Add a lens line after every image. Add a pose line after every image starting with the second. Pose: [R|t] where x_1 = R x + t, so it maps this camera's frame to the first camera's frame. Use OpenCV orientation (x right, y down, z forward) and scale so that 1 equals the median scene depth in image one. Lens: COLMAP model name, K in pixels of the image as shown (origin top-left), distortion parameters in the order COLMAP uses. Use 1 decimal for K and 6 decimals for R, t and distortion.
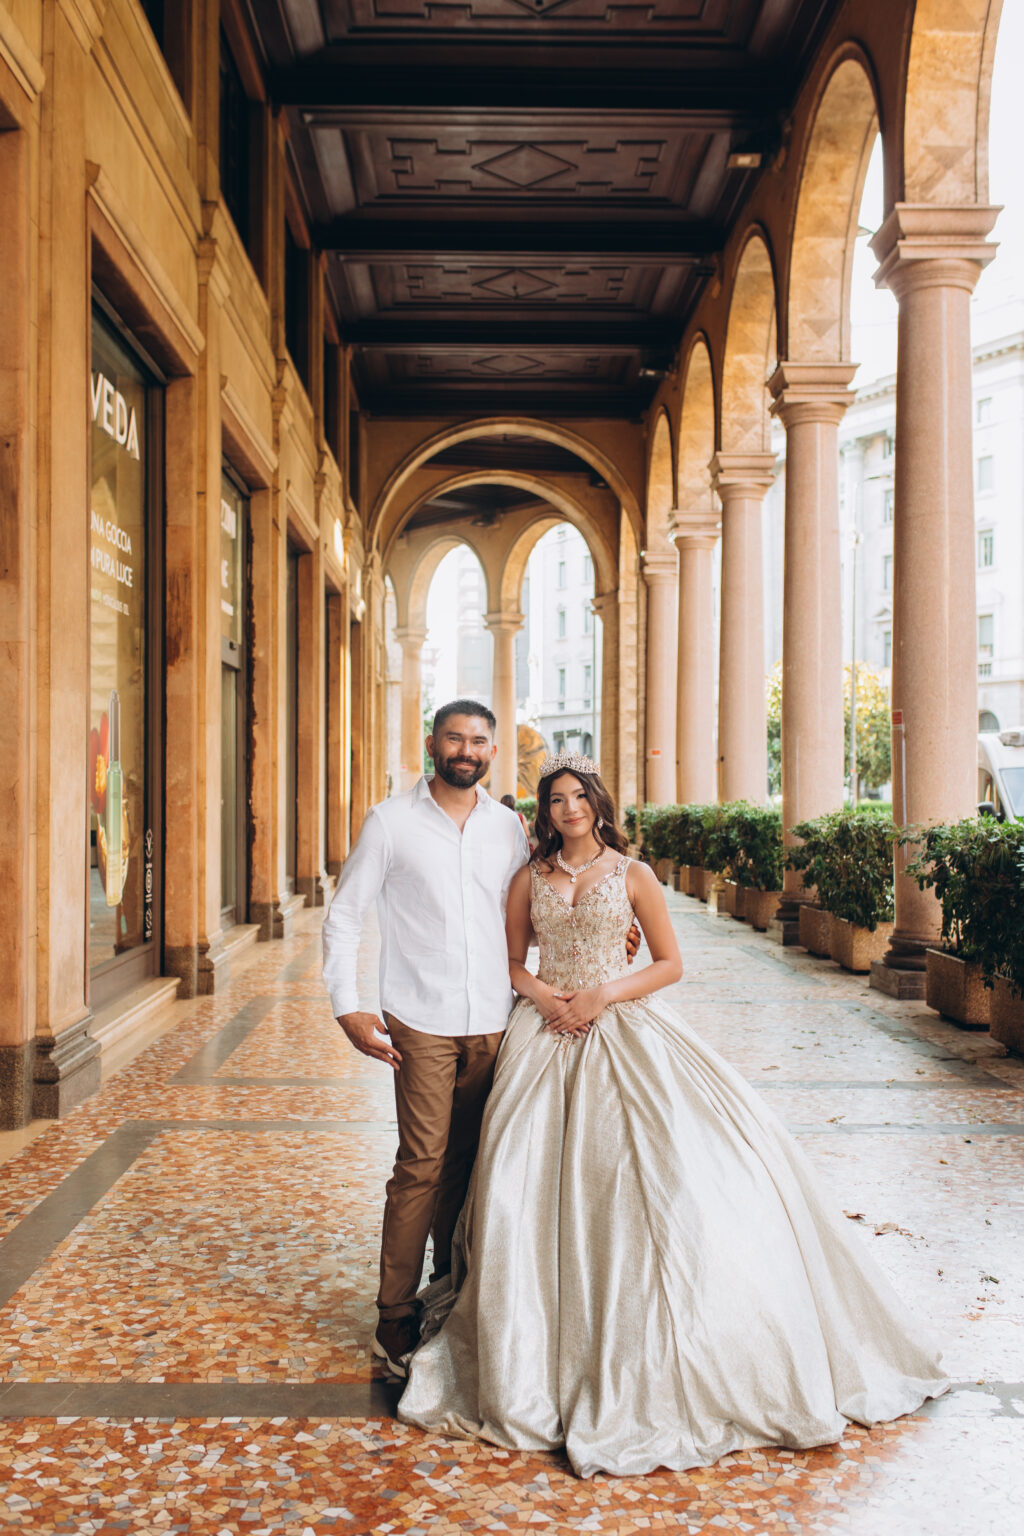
lens RADIAL K [[1516.3, 0, 500.0], [0, 1516.3, 759.9], [0, 0, 1]] dist [0.074792, -0.135552]
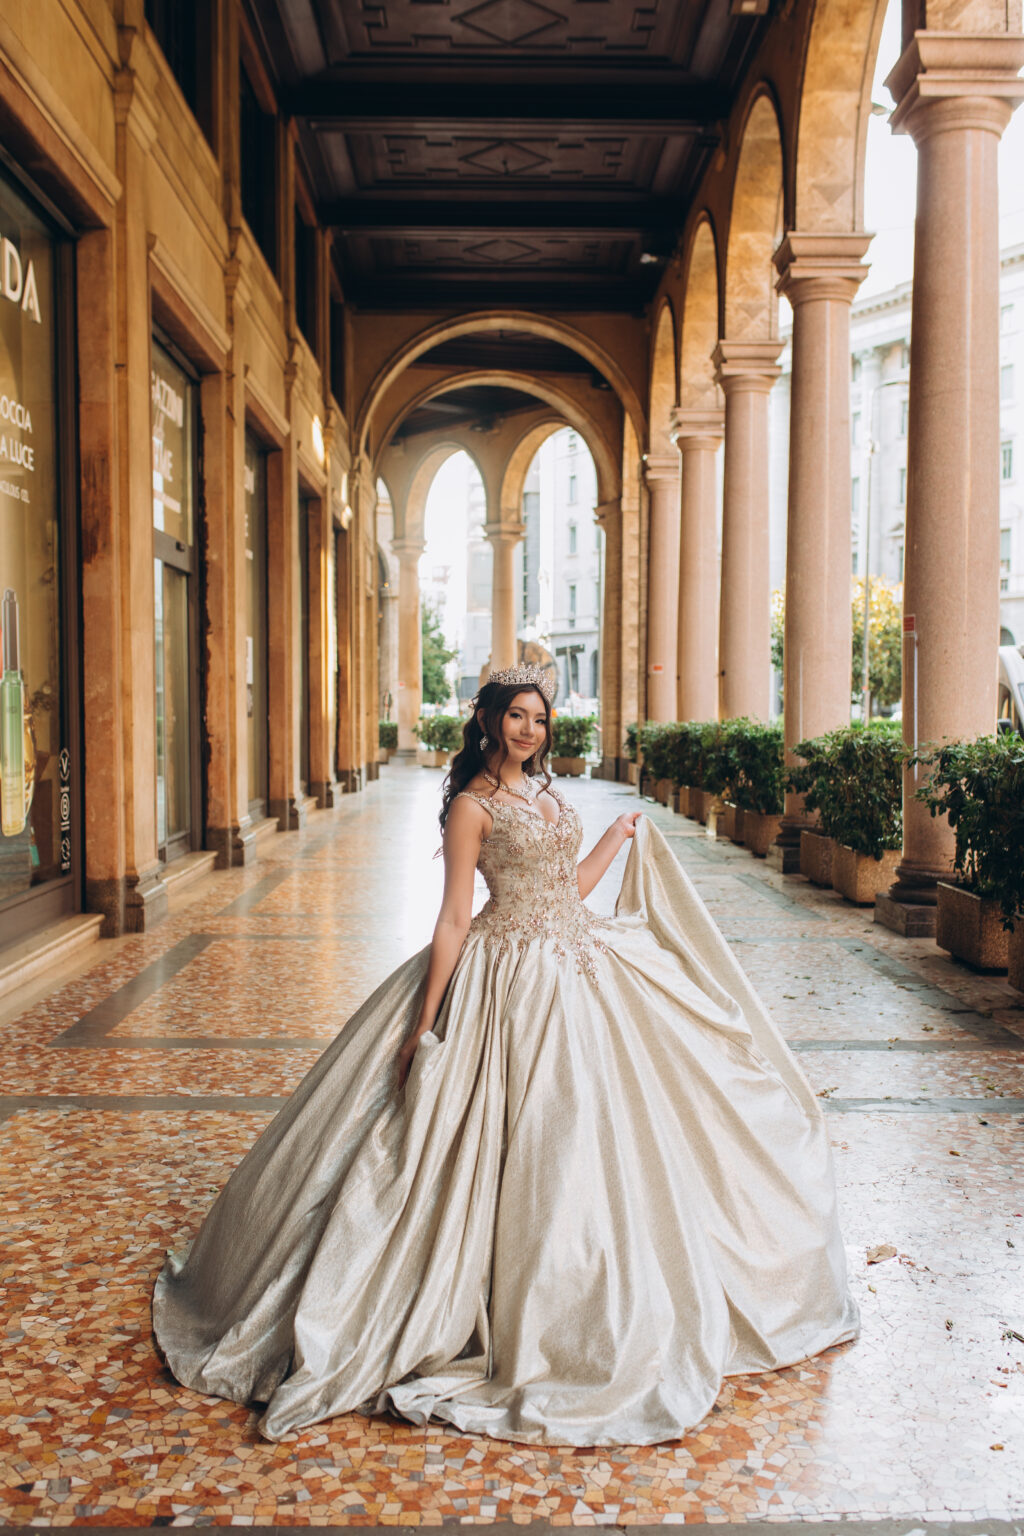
lens RADIAL K [[1498.1, 0, 522.2], [0, 1498.1, 761.6], [0, 0, 1]] dist [0.076541, -0.140894]
pose [[0.999997, 0.000017, 0.002491, 0.029286], [-0.000154, 0.998495, 0.054836, 0.004369], [-0.002486, -0.054836, 0.998492, 0.105755]]
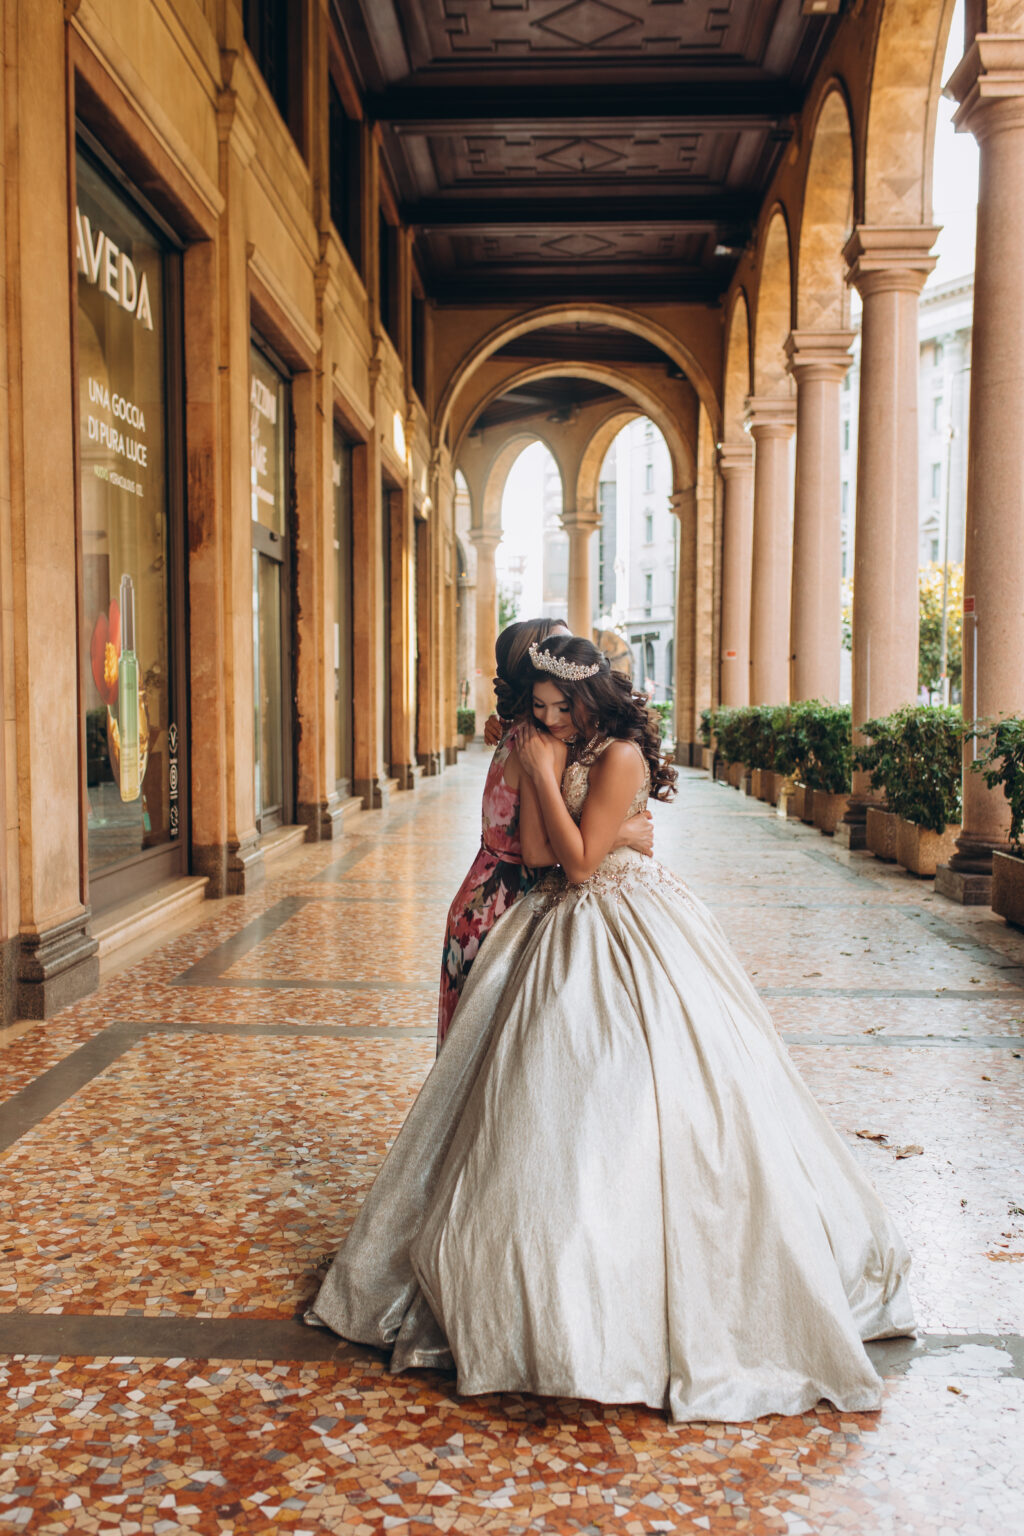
lens RADIAL K [[1507.2, 0, 507.0], [0, 1507.2, 769.2], [0, 0, 1]] dist [0.074285, -0.135481]
pose [[0.998328, 0.002085, -0.057769, 0.030416], [0.001682, 0.997878, 0.065091, 0.010895], [0.057782, -0.065079, 0.996206, 0.050956]]
